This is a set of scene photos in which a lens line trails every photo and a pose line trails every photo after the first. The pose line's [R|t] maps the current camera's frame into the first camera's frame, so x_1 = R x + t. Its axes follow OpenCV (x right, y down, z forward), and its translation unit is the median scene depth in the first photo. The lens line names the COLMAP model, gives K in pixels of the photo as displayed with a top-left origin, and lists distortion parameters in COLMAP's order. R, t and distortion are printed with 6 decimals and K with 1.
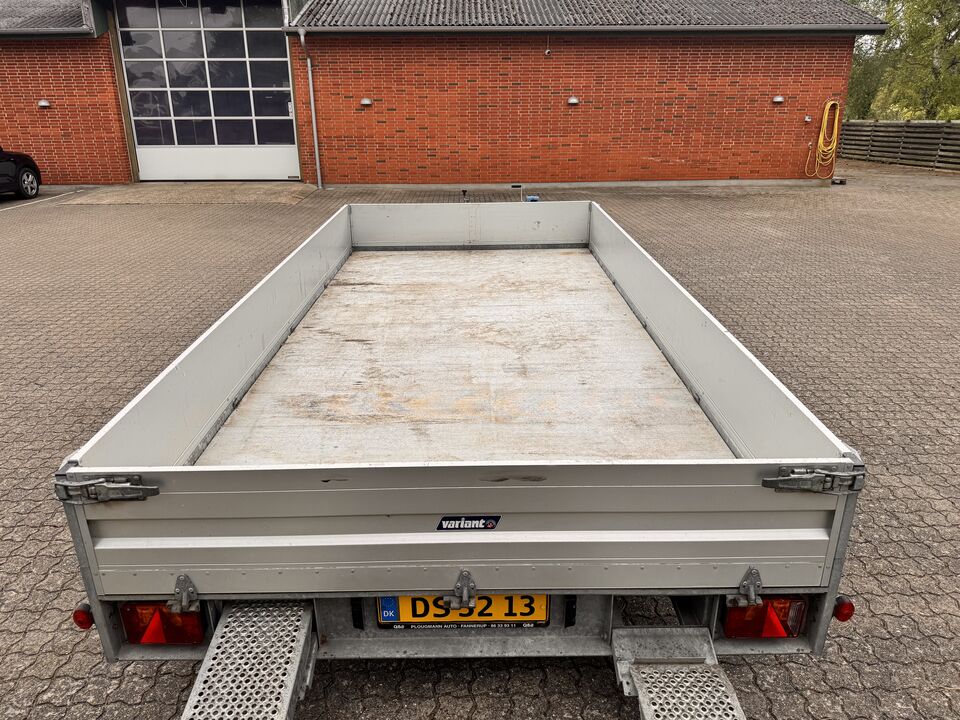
lens RADIAL K [[684.9, 0, 476.3], [0, 684.9, 357.3], [0, 0, 1]] dist [0.006030, -0.024378]
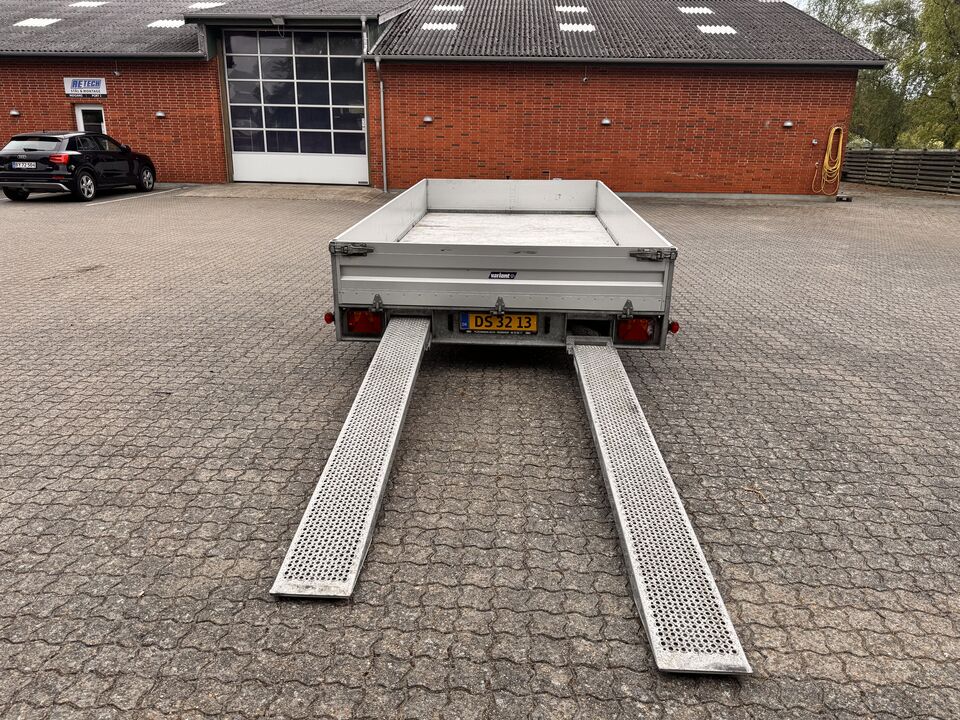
lens RADIAL K [[684.9, 0, 482.8], [0, 684.9, 359.8], [0, 0, 1]] dist [0.006030, -0.024378]
pose [[0.998110, 0.036911, -0.049137, 0.005613], [-0.038479, 0.998767, -0.031357, 0.073710], [0.047919, 0.033189, 0.998300, -0.156188]]
